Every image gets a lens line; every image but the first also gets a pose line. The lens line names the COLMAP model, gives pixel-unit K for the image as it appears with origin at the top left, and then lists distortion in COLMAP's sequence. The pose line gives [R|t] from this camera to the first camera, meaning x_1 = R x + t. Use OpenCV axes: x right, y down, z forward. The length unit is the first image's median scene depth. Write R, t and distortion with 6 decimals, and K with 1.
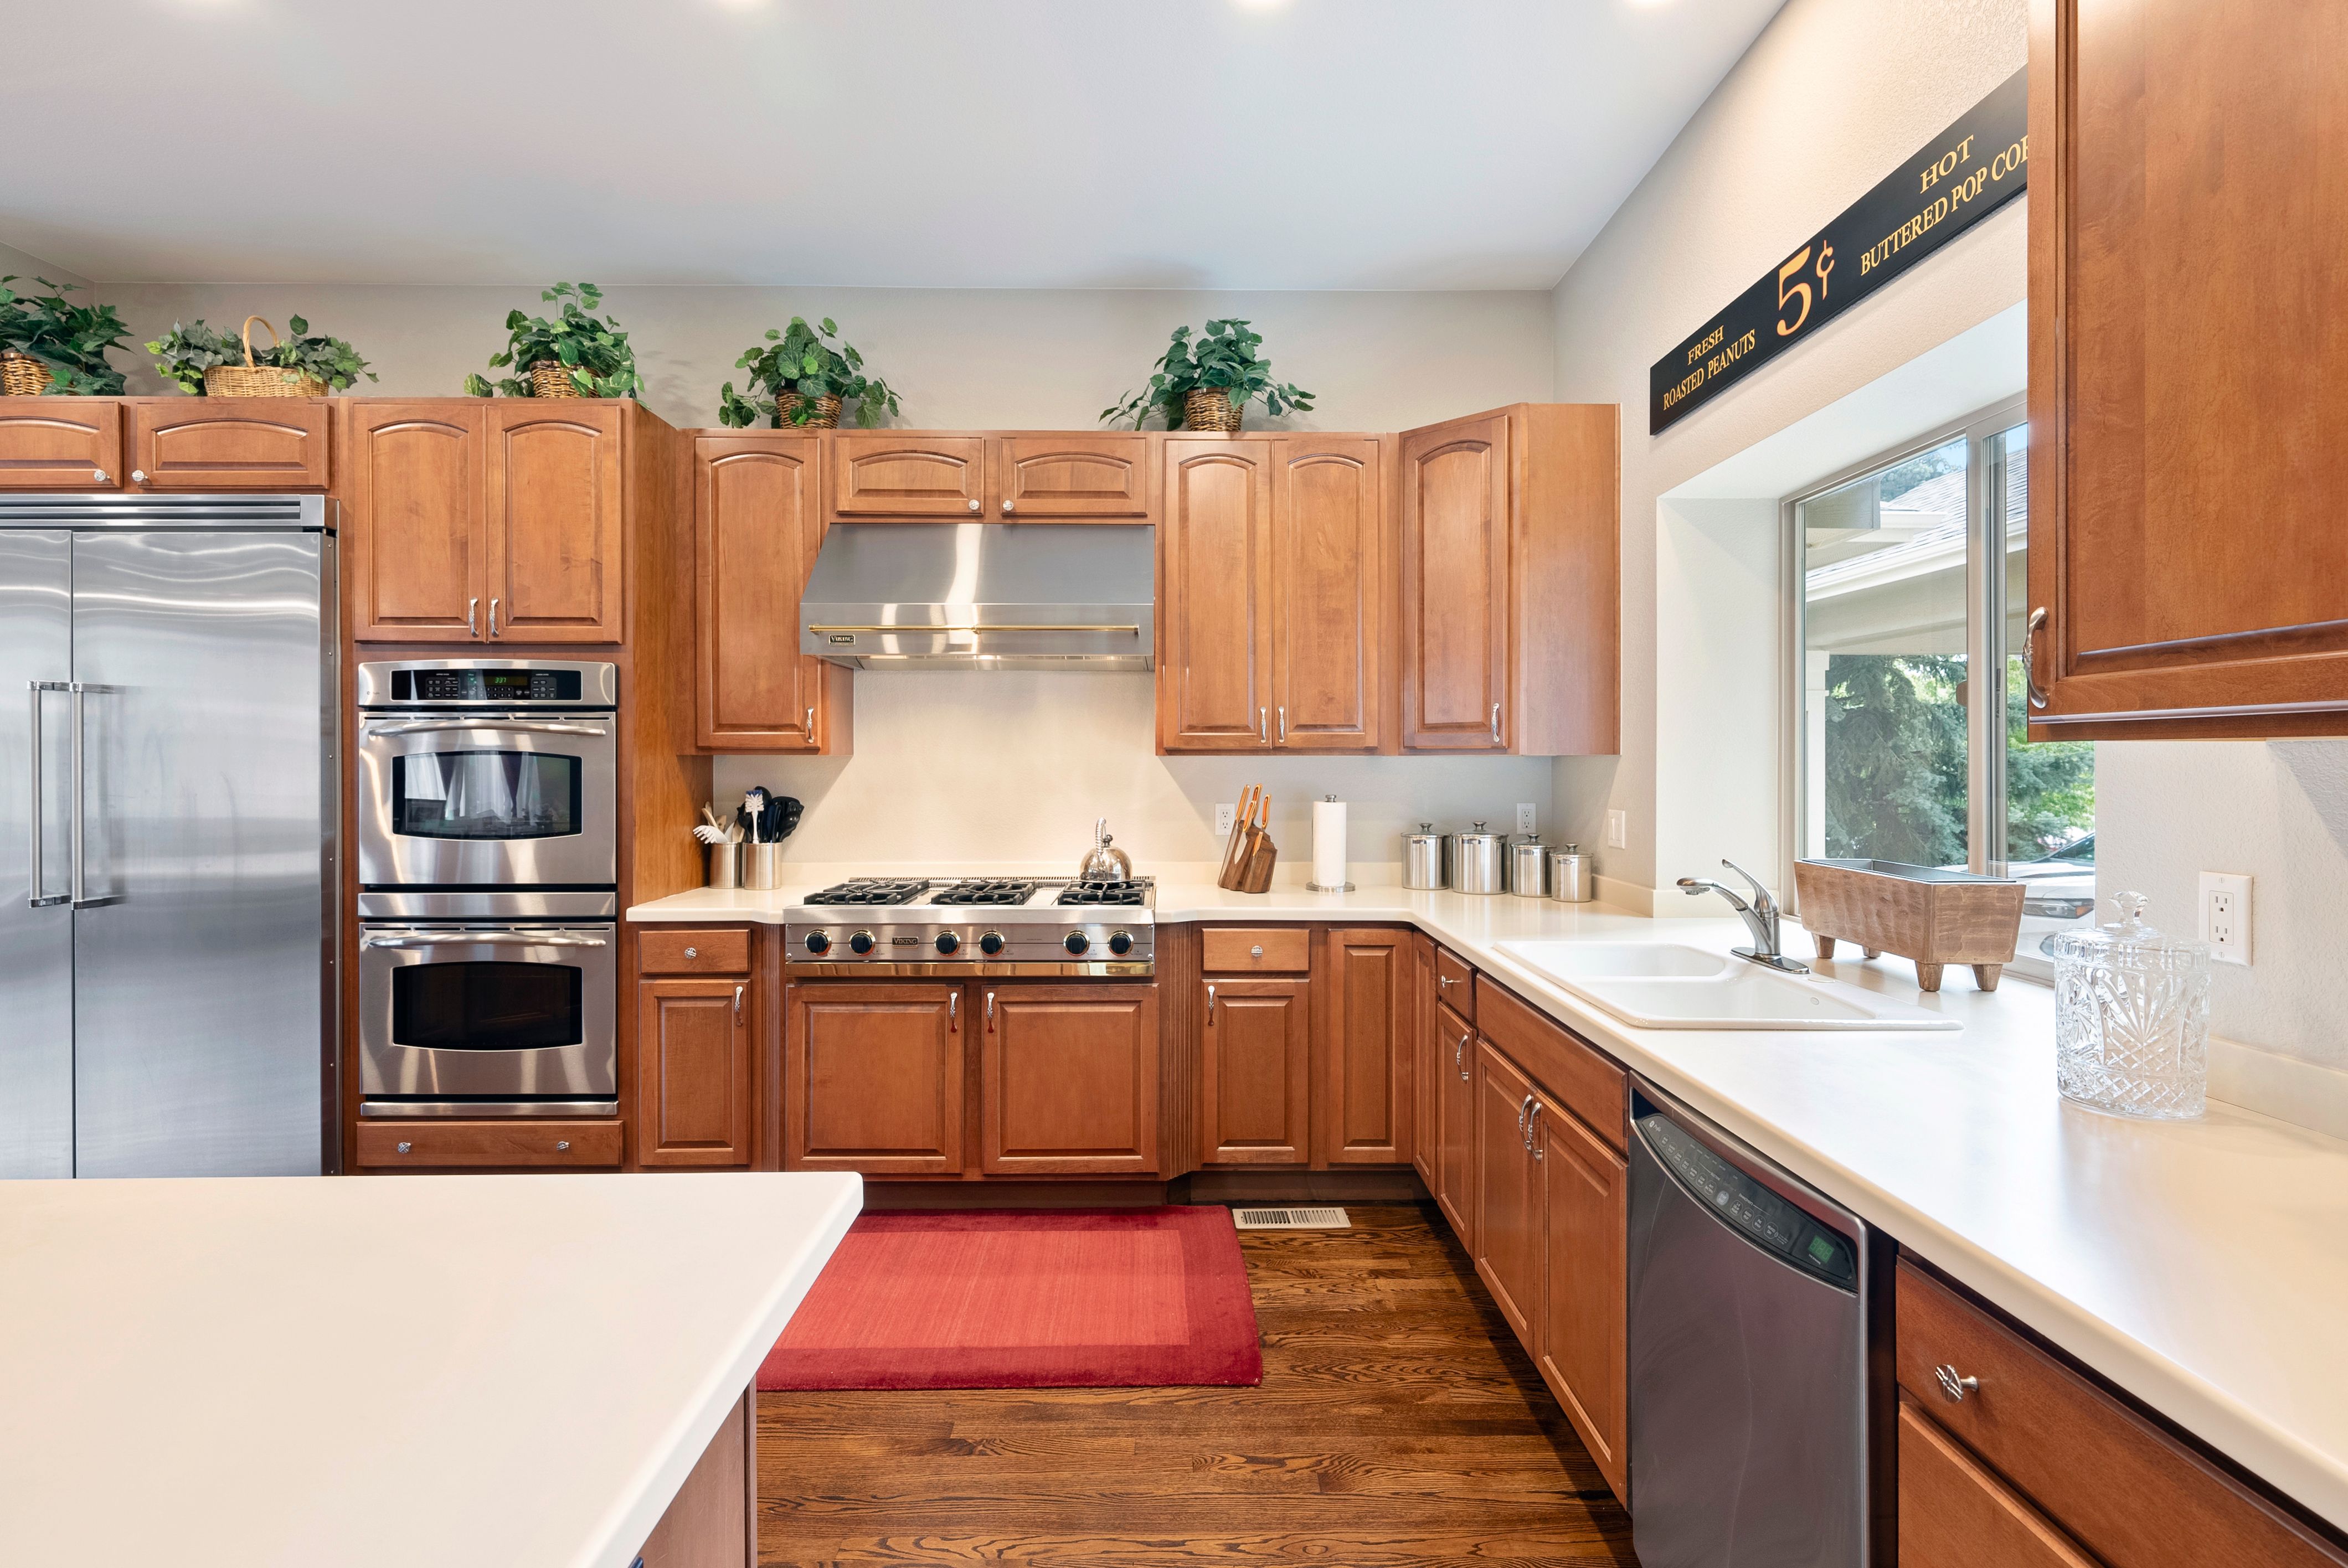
lens RADIAL K [[1111.5, 0, 1167.2], [0, 1111.5, 767.4], [0, 0, 1]] dist [-0.000540, -0.001882]
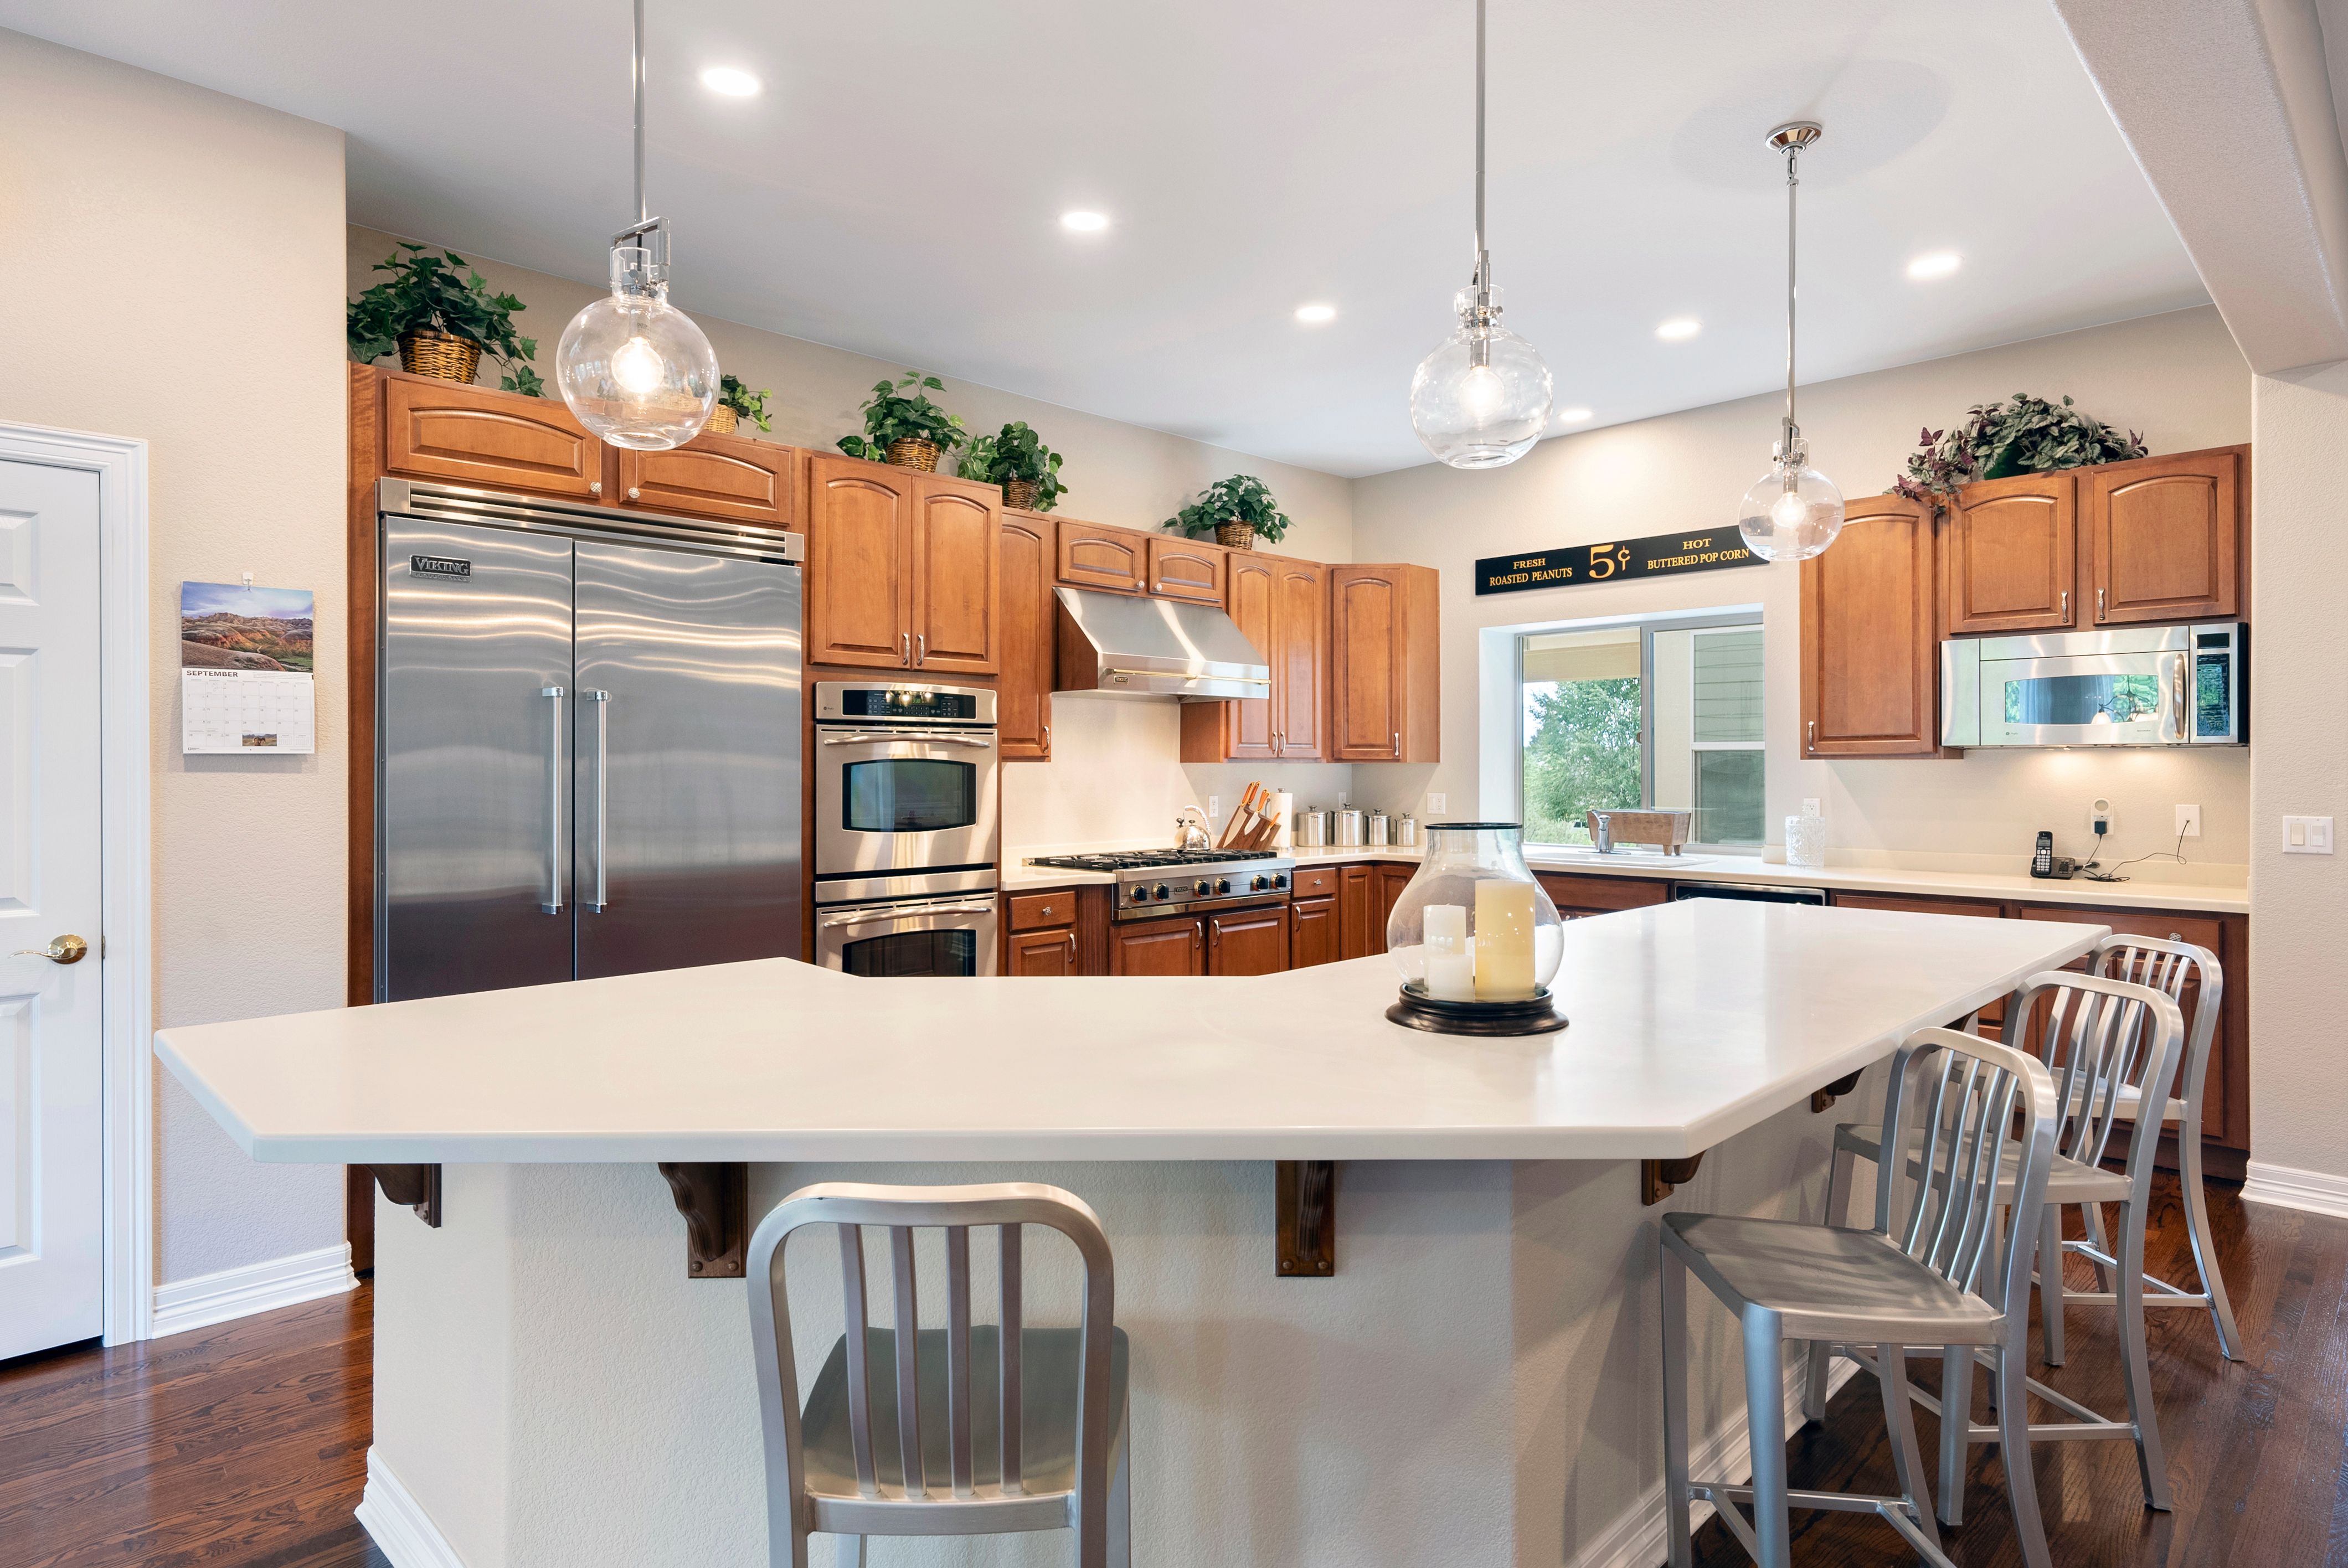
lens RADIAL K [[1256.8, 0, 1166.4], [0, 1256.8, 750.3], [0, 0, 1]] dist [0.002774, -0.001174]
pose [[0.728321, 0.006940, 0.685201, -1.352158], [0.005610, 0.999855, -0.016089, -0.000214], [-0.685213, 0.015562, 0.728176, -0.194245]]
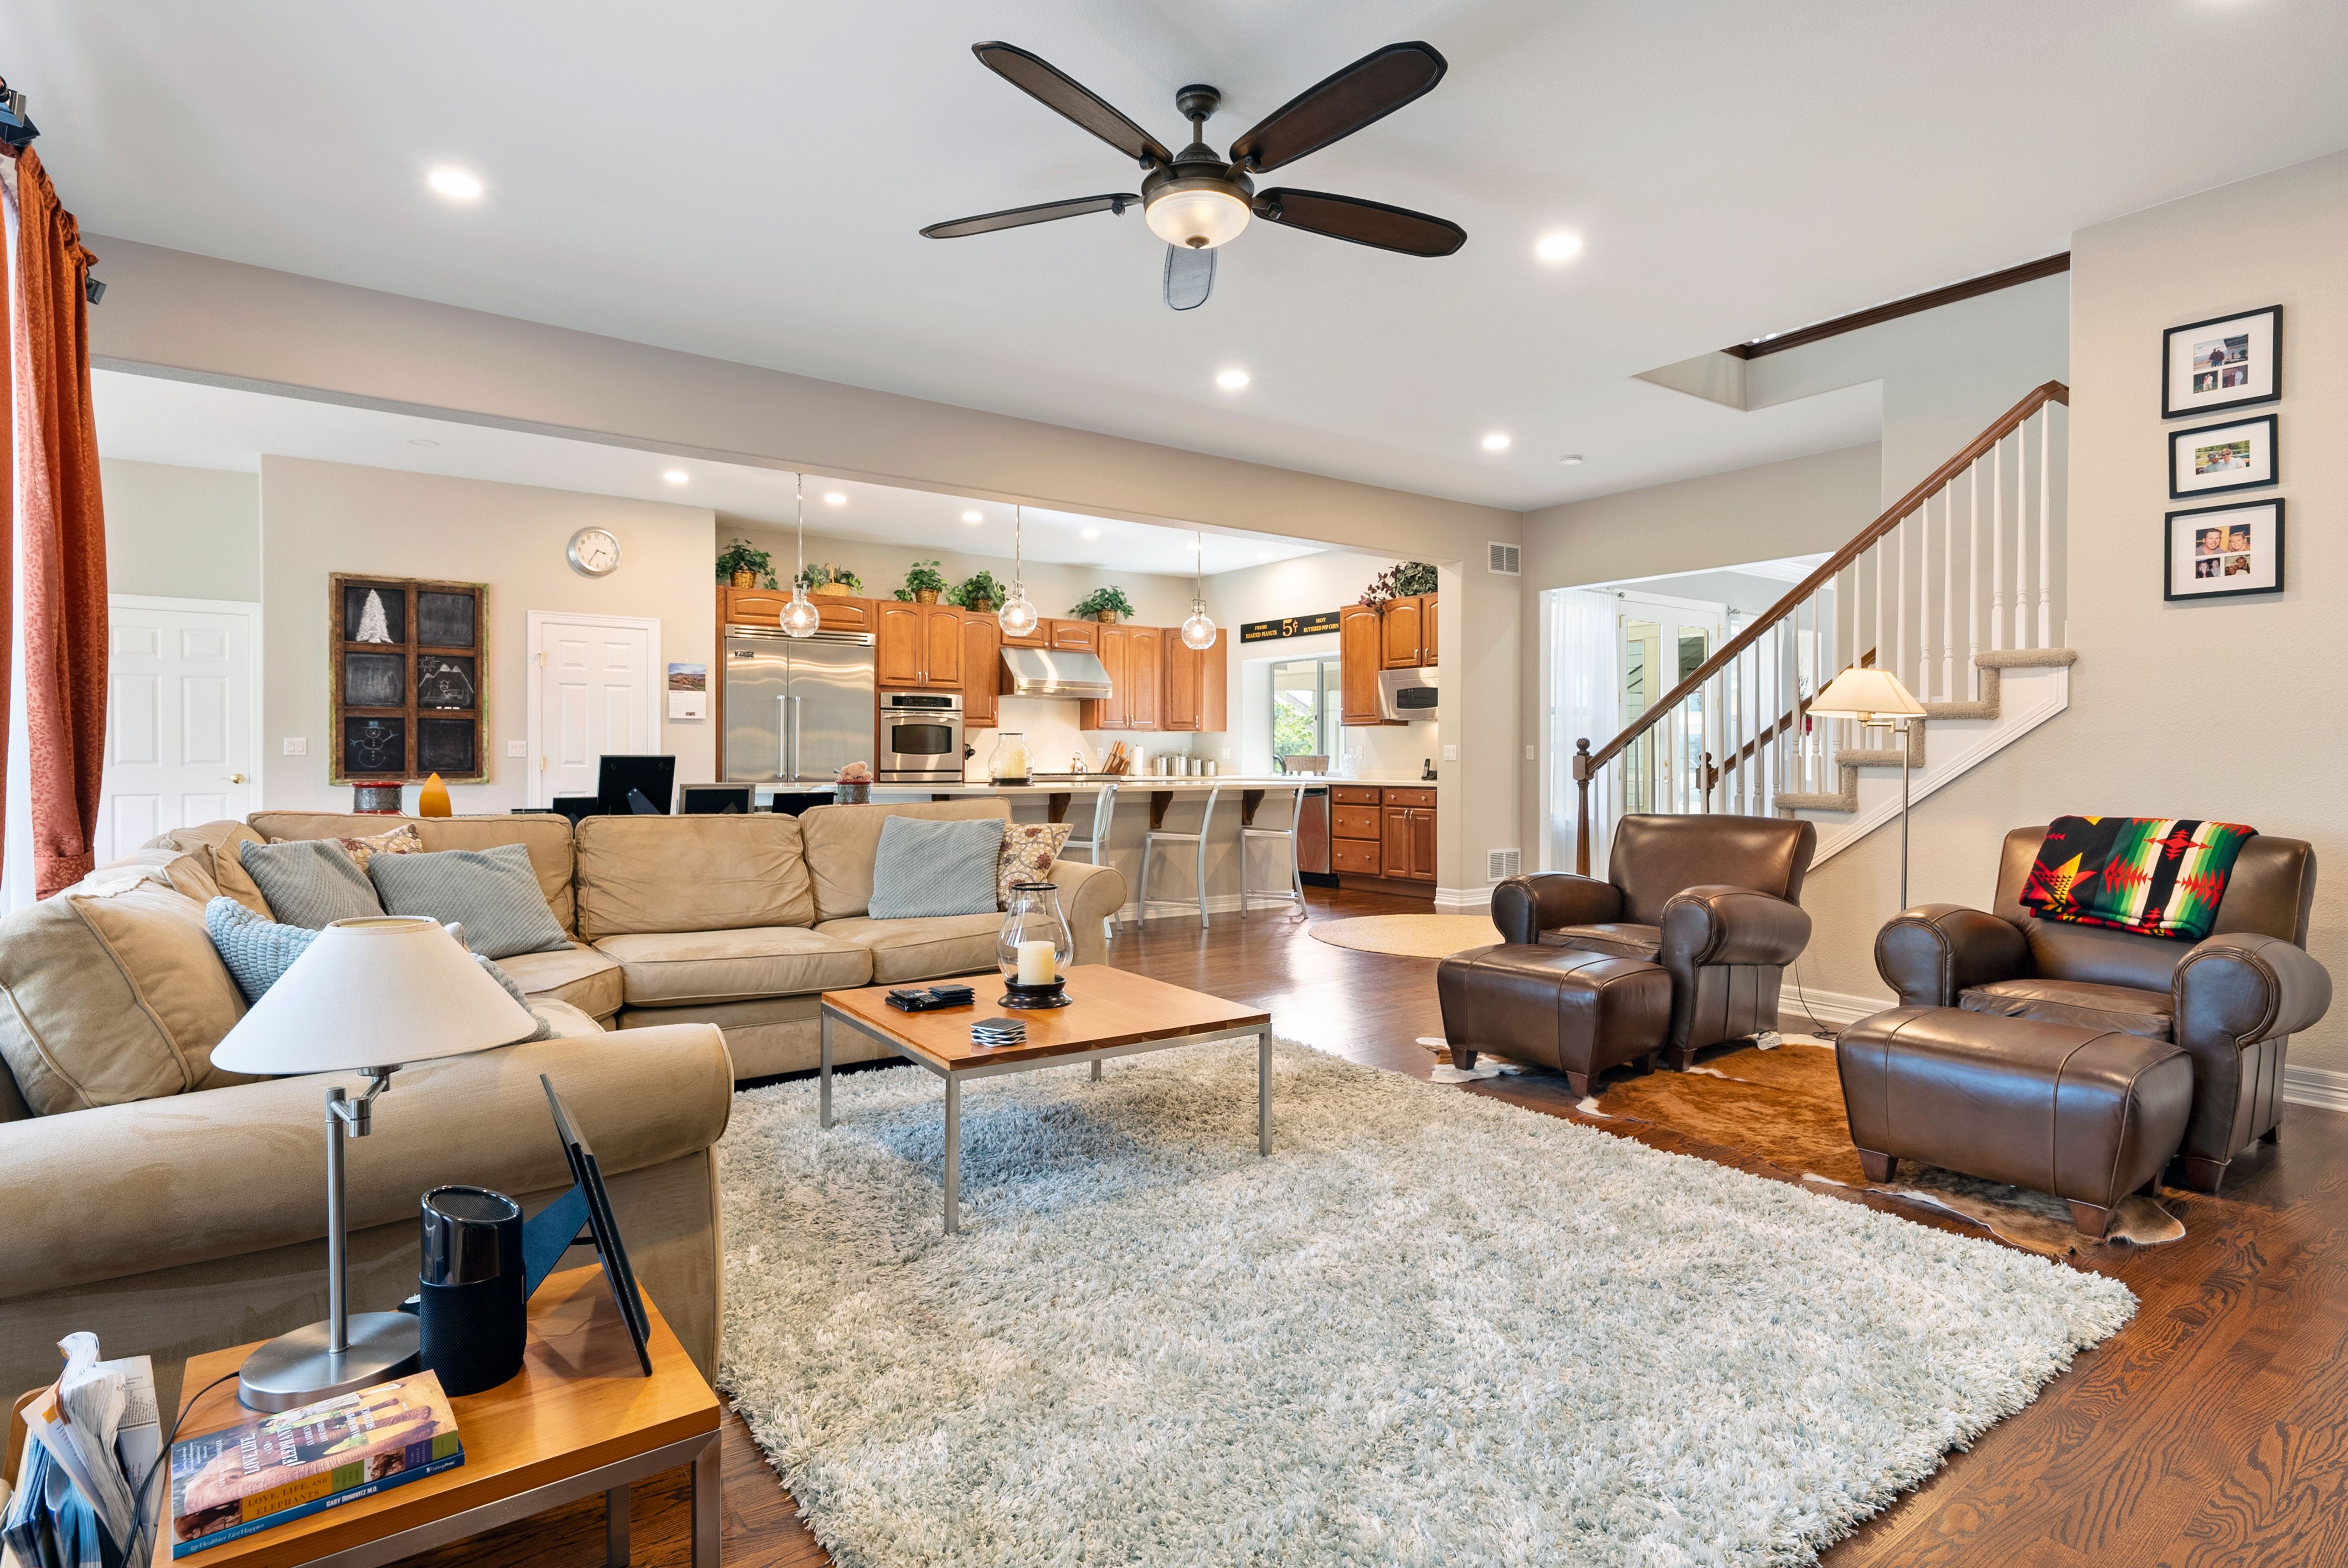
lens RADIAL K [[1145.1, 0, 1133.0], [0, 1145.1, 763.1], [0, 0, 1]] dist [-0.001818, -0.000416]
pose [[0.836917, 0.000664, 0.547330, -1.796725], [-0.001038, 0.999999, 0.000374, 0.085856], [-0.547329, -0.000881, 0.836917, -1.825930]]
